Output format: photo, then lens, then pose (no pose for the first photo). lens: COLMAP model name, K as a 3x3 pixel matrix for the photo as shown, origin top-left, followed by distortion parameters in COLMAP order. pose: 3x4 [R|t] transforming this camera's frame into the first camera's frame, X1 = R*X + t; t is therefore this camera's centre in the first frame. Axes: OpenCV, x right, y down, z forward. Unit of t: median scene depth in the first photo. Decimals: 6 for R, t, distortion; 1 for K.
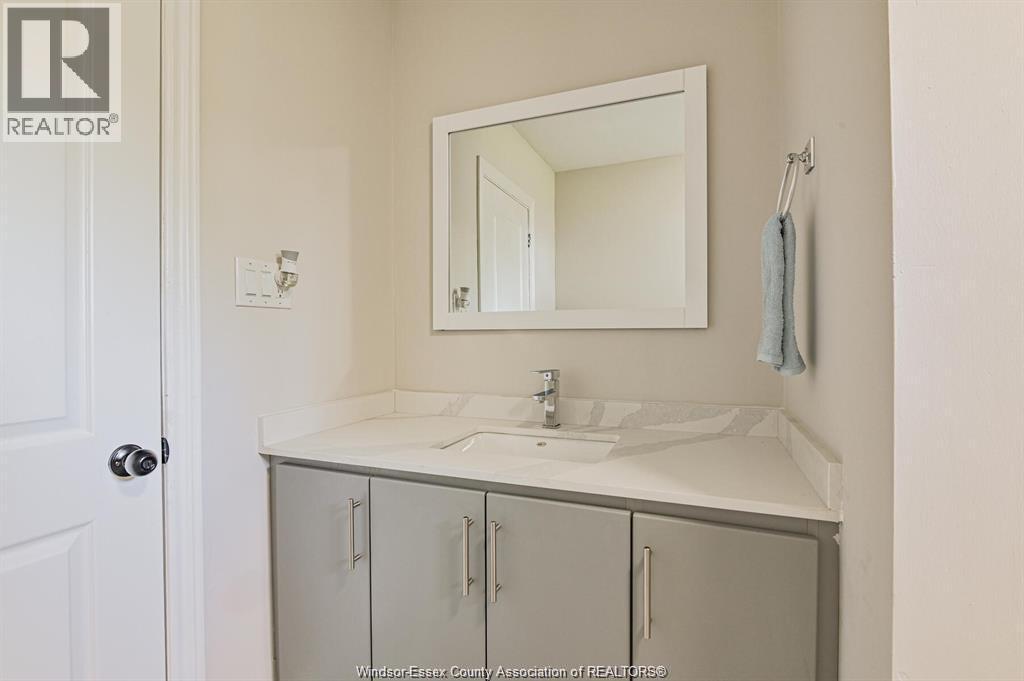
lens RADIAL K [[486.6, 0, 508.9], [0, 486.6, 333.7], [0, 0, 1]] dist [-0.010321, -0.001396]
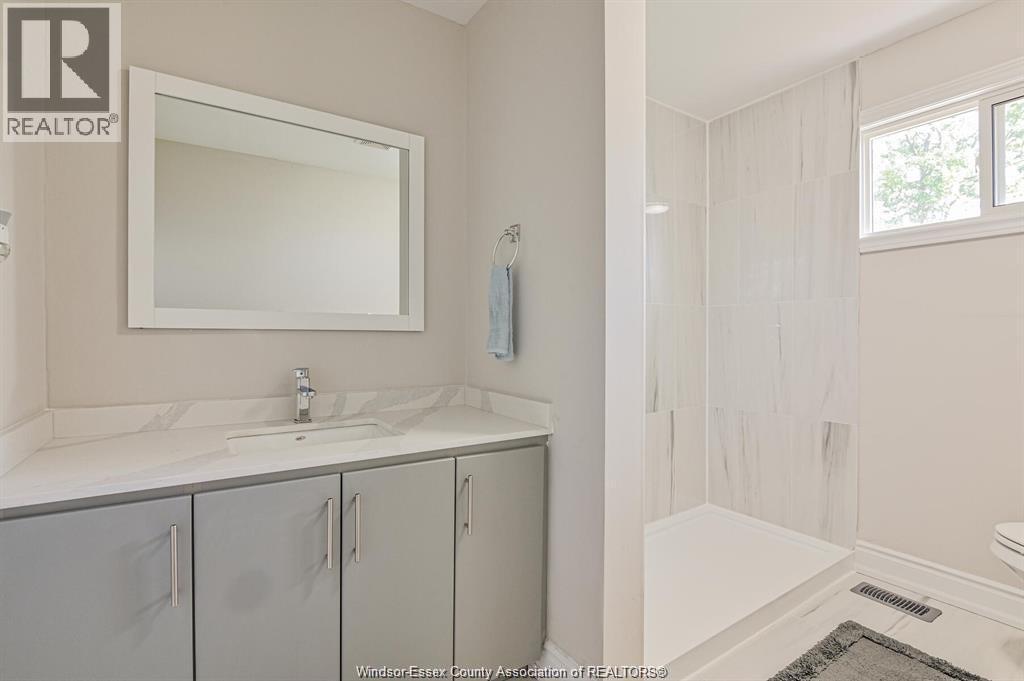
lens RADIAL K [[486.6, 0, 514.7], [0, 486.6, 338.5], [0, 0, 1]] dist [-0.010321, -0.001396]
pose [[0.562961, 0.003101, 0.826478, -0.544070], [-0.006074, 0.999981, 0.000385, 0.006328], [-0.826461, -0.005237, 0.562969, 0.019403]]
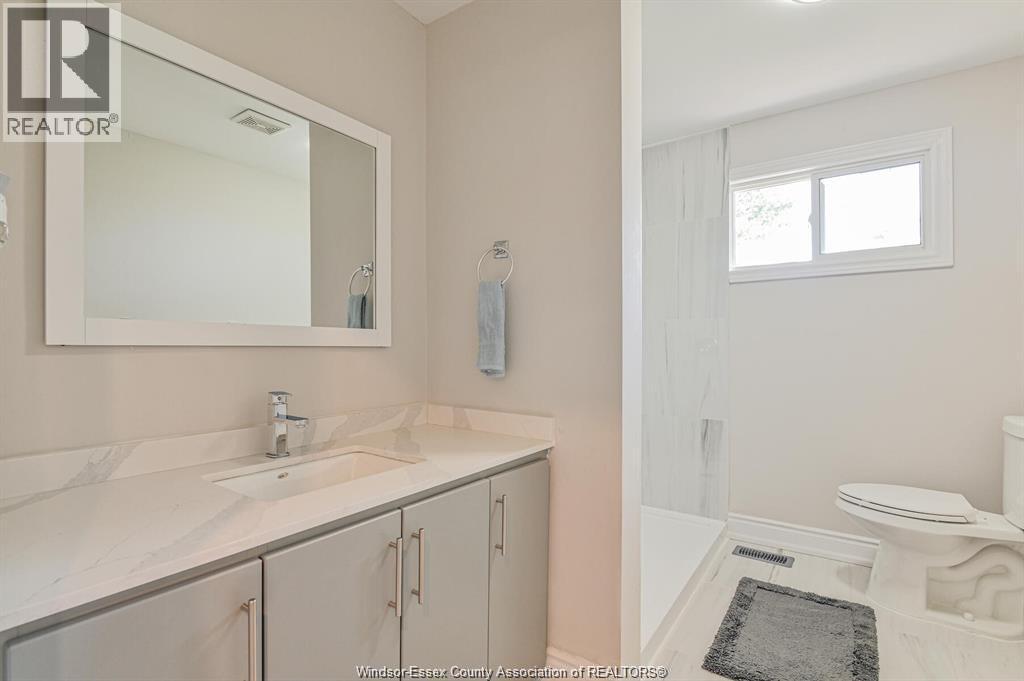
lens RADIAL K [[486.6, 0, 516.5], [0, 486.6, 349.2], [0, 0, 1]] dist [-0.010321, -0.001396]
pose [[0.207939, -0.000429, 0.978142, -0.712233], [-0.003122, 0.999995, 0.001103, -0.006927], [-0.978137, -0.003283, 0.207937, 0.396427]]
